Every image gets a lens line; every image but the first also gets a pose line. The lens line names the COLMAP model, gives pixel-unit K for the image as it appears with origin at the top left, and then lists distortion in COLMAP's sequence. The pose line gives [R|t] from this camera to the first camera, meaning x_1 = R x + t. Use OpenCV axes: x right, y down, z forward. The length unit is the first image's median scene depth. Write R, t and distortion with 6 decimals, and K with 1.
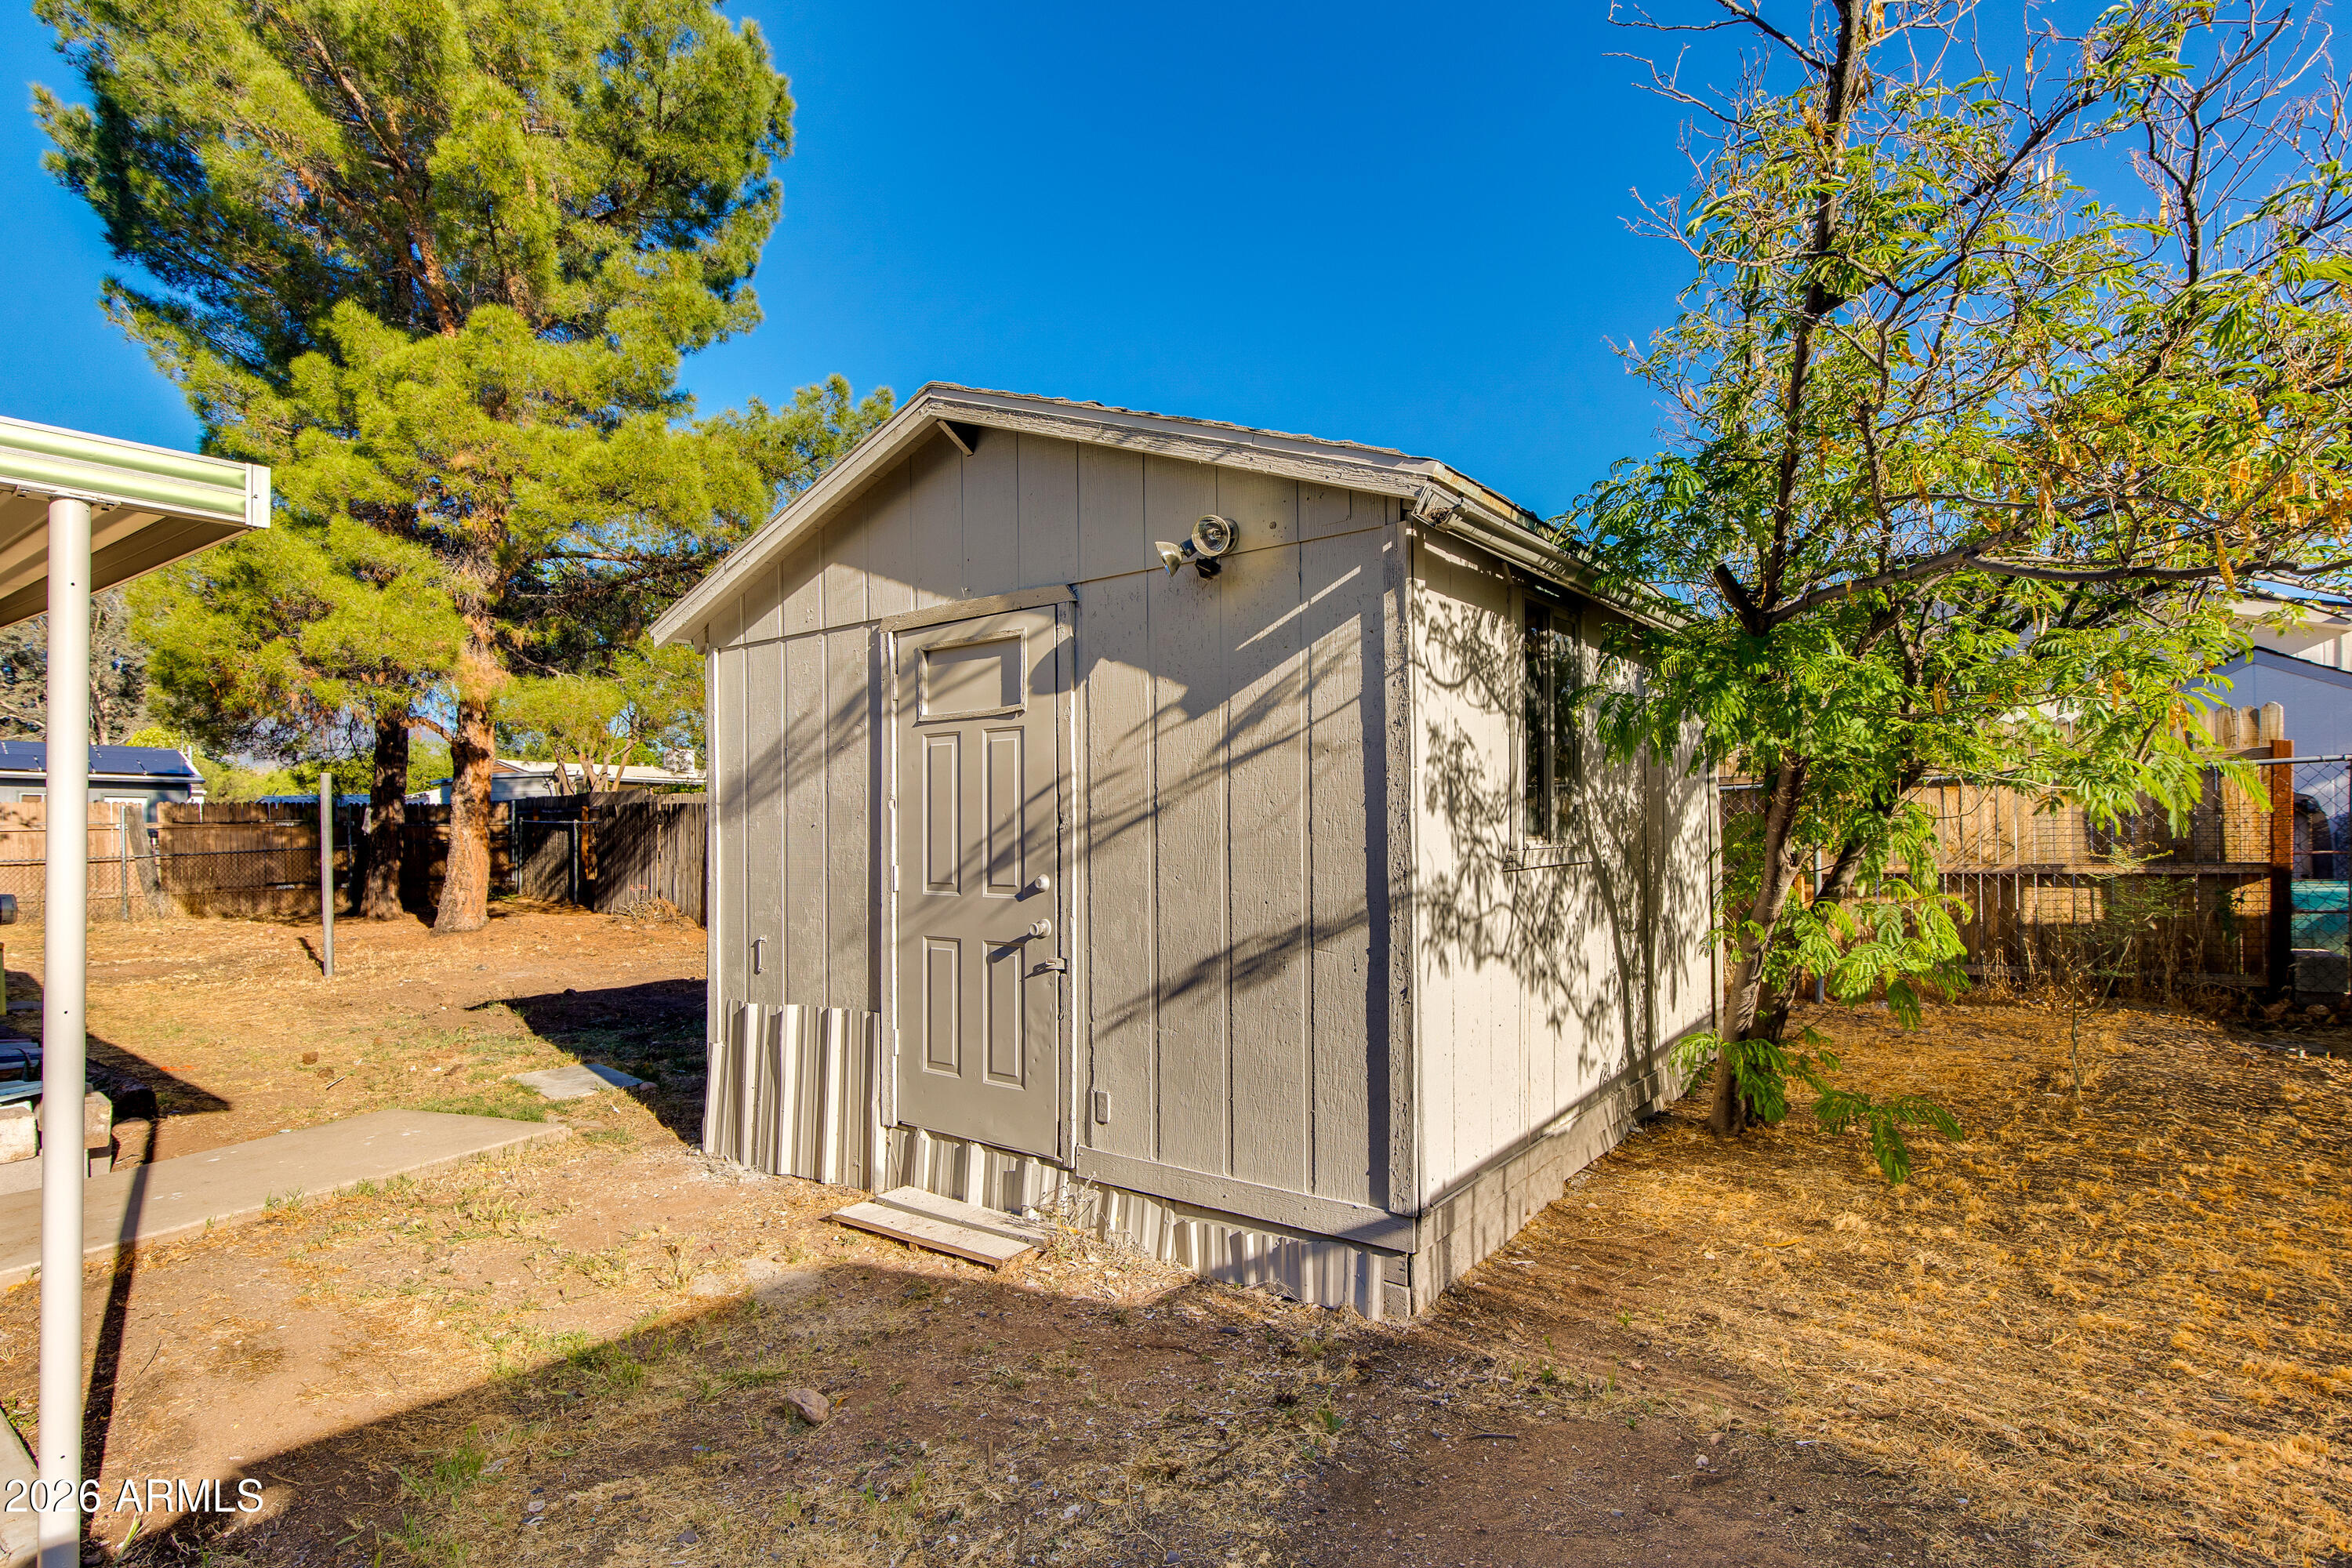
lens RADIAL K [[1158.9, 0, 1177.7], [0, 1158.9, 829.8], [0, 0, 1]] dist [0.001082, 0.000697]
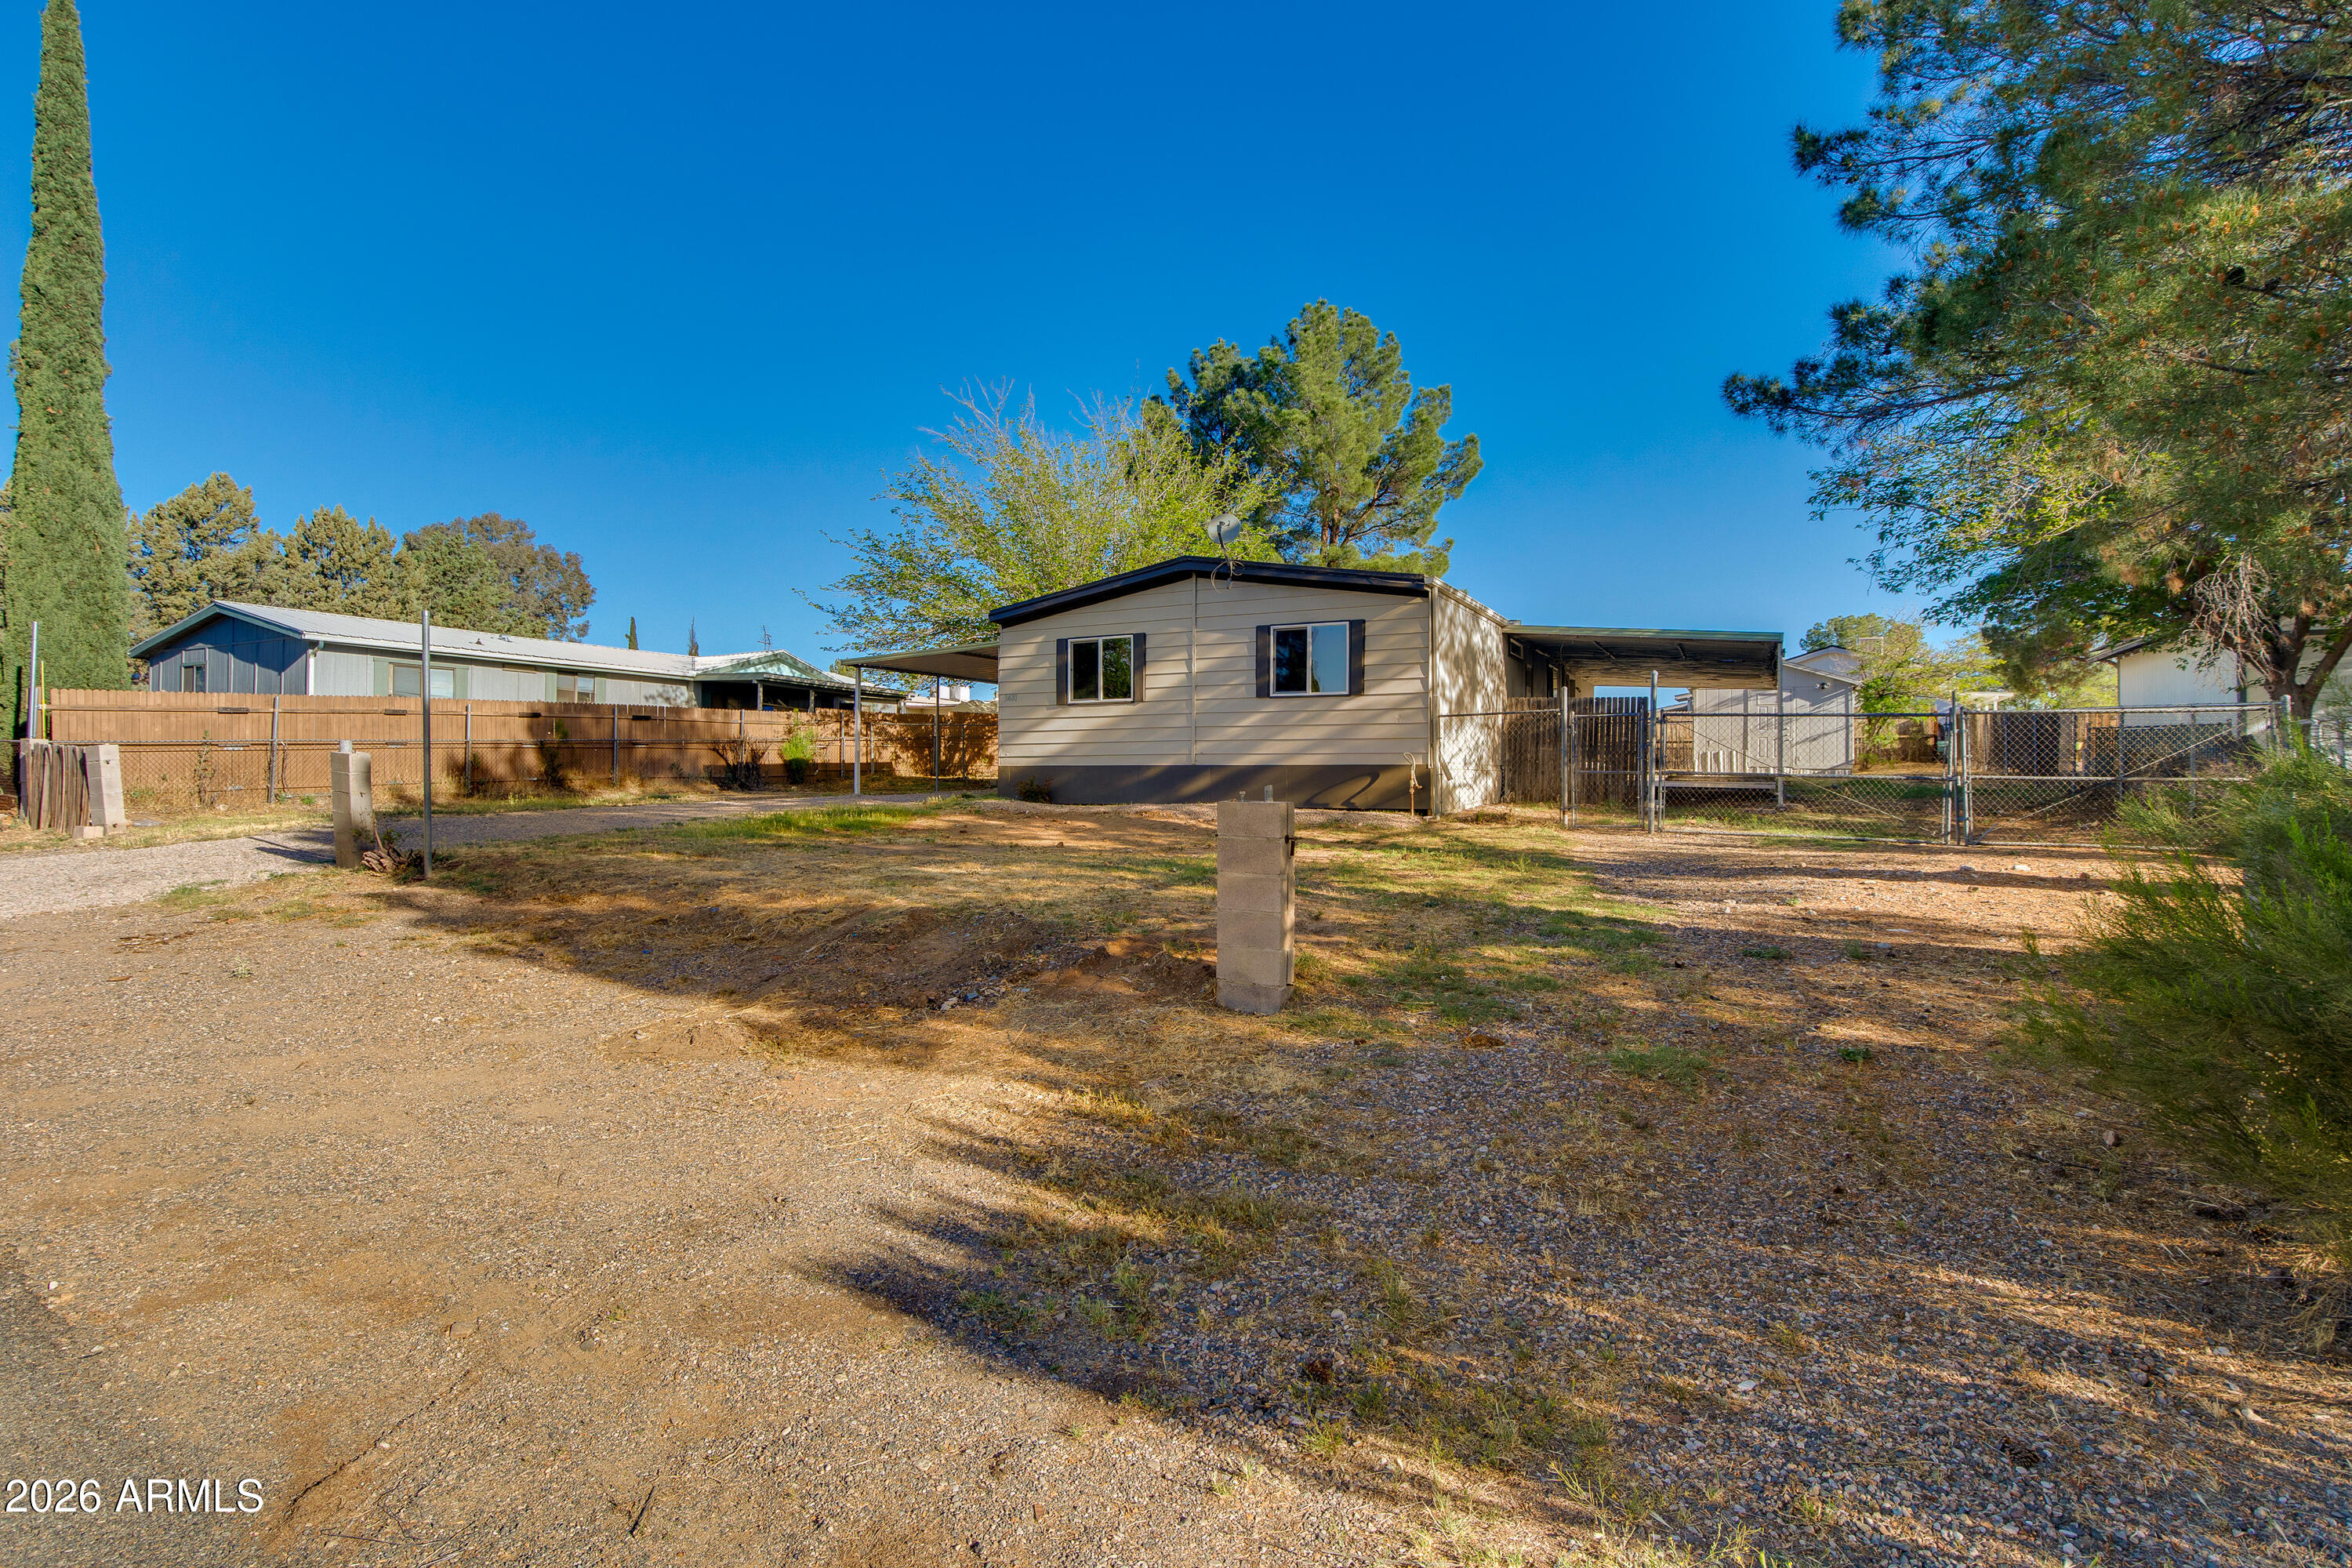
lens RADIAL K [[1132.9, 0, 1181.5], [0, 1132.9, 771.4], [0, 0, 1]] dist [0.002464, 0.000216]
pose [[0.982458, 0.009982, 0.186217, -5.423634], [-0.010789, 0.999936, 0.003323, 0.350814], [-0.186172, -0.005274, 0.982503, -5.519406]]
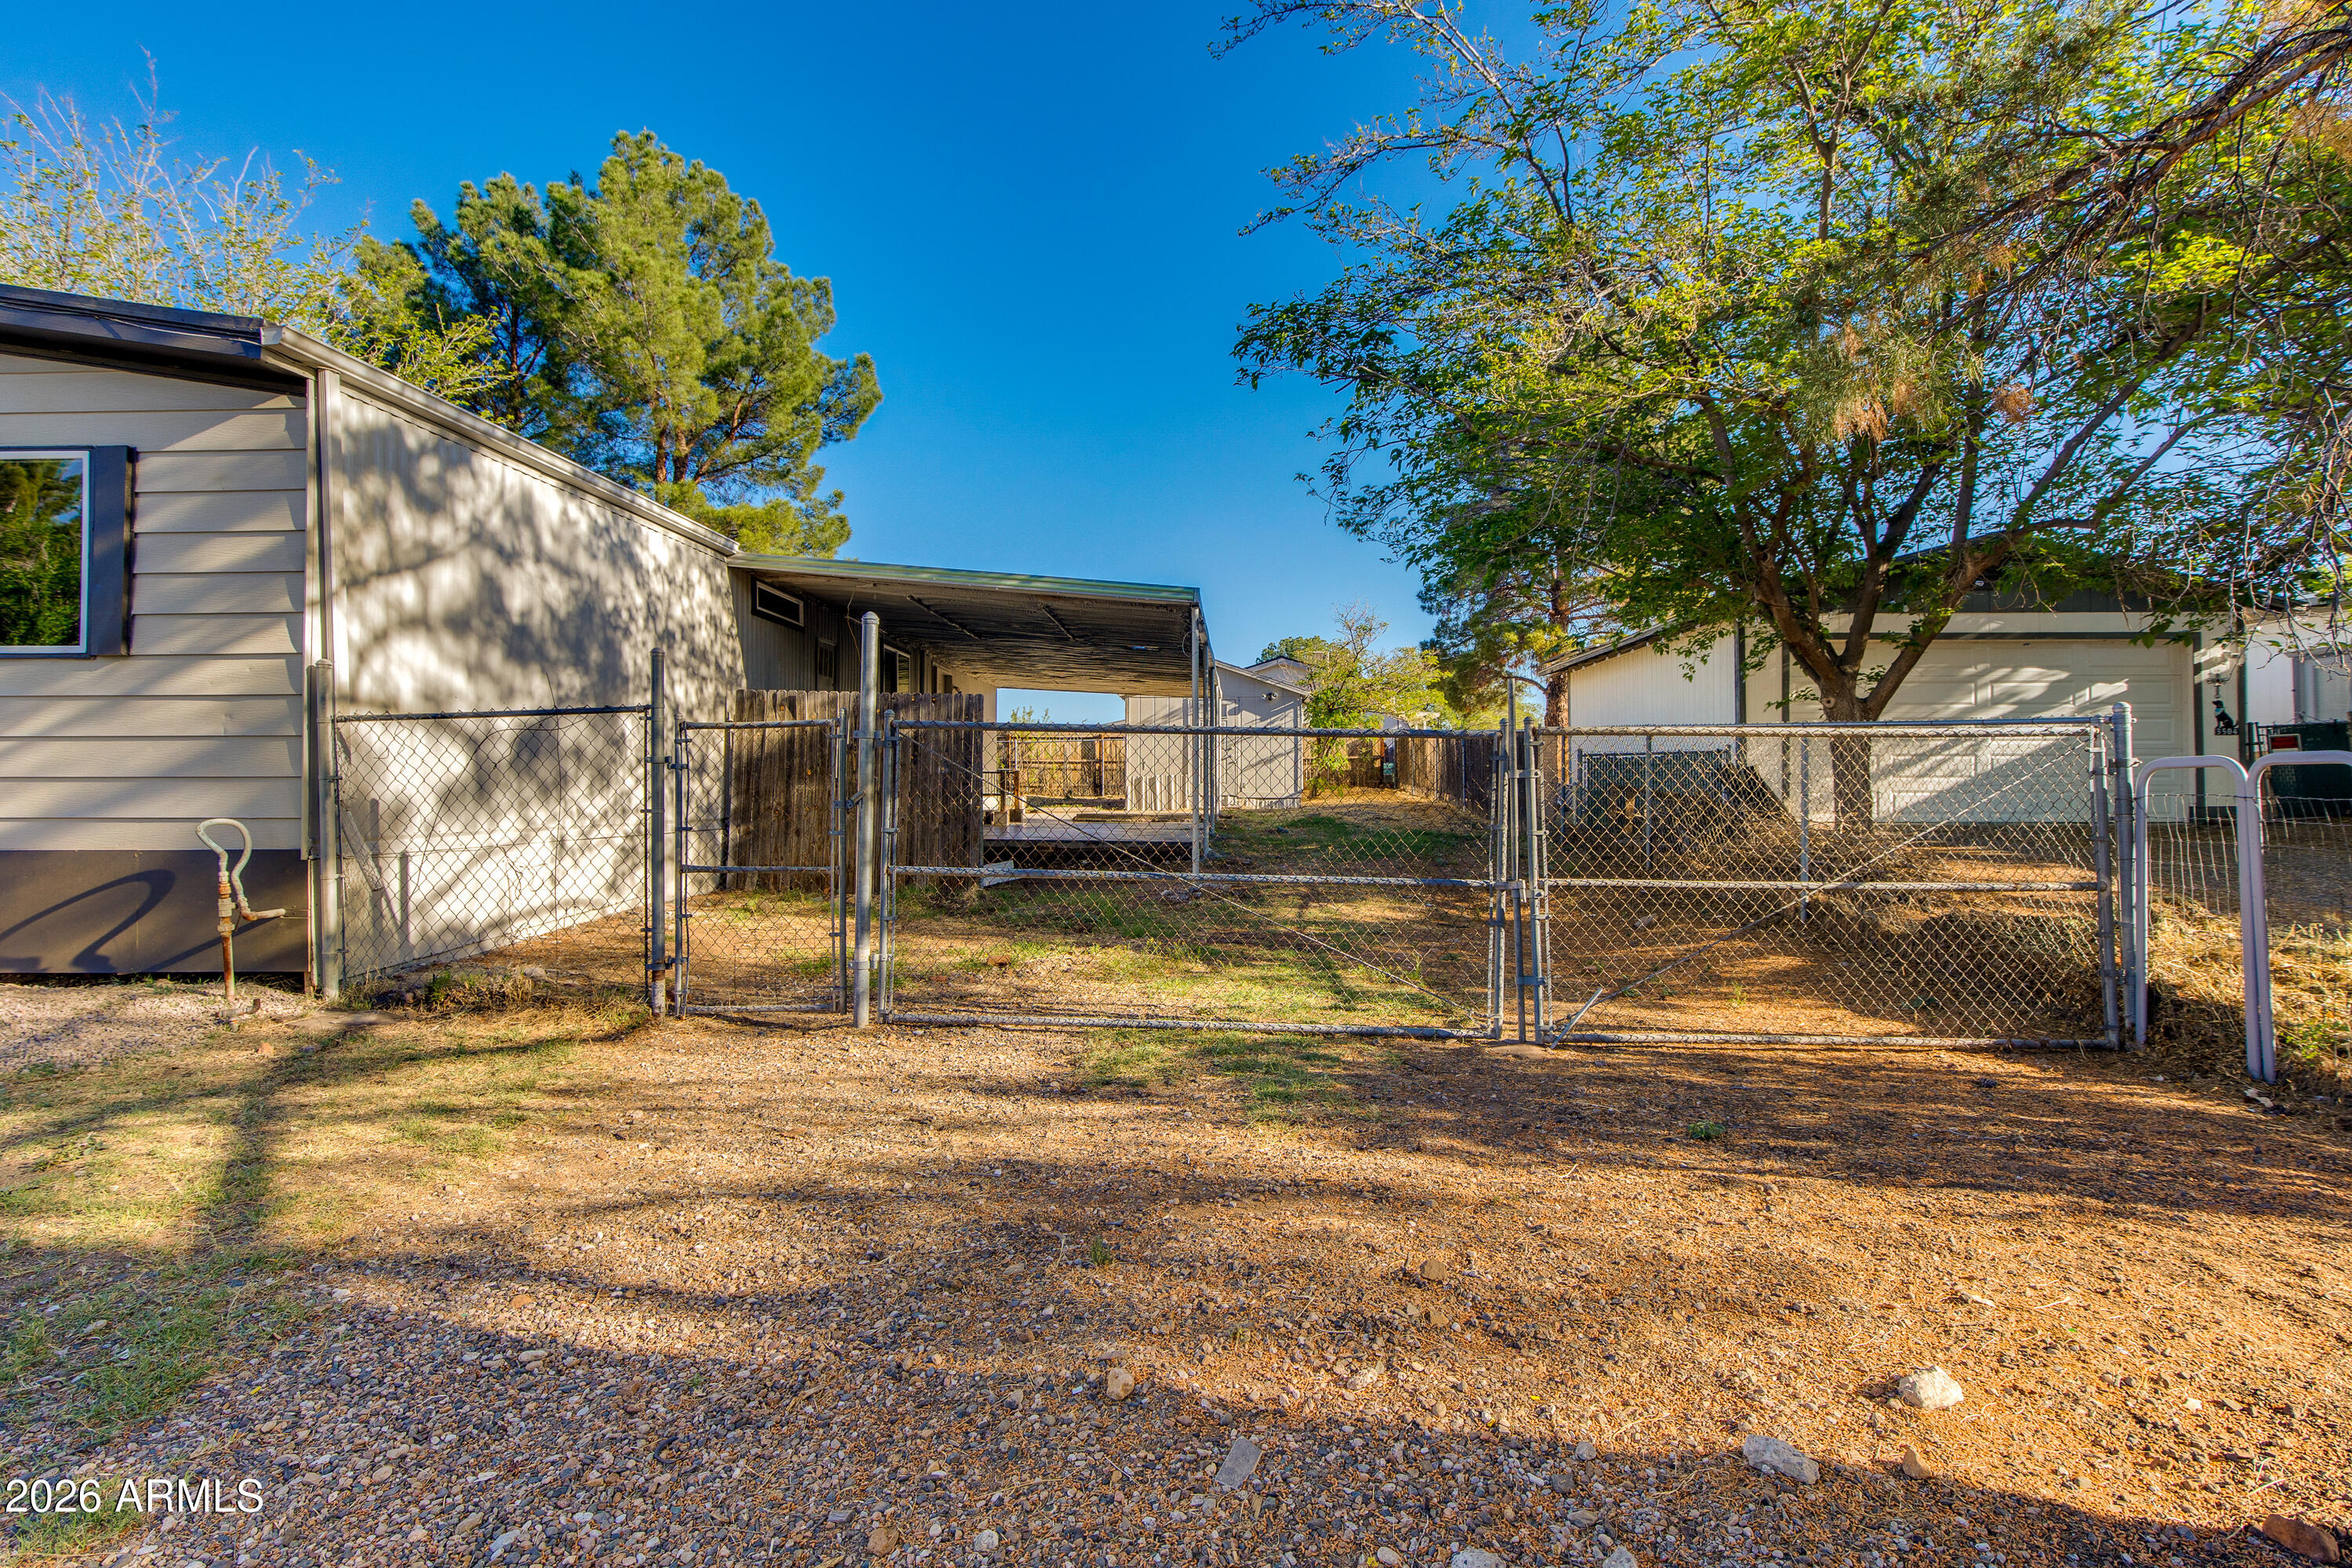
lens RADIAL K [[1132.9, 0, 1181.5], [0, 1132.9, 771.4], [0, 0, 1]] dist [0.002464, 0.000216]
pose [[0.815383, 0.011930, 0.578798, -3.828480], [-0.007045, 0.999918, -0.010685, 0.240302], [-0.578878, 0.004635, 0.815401, -3.689964]]
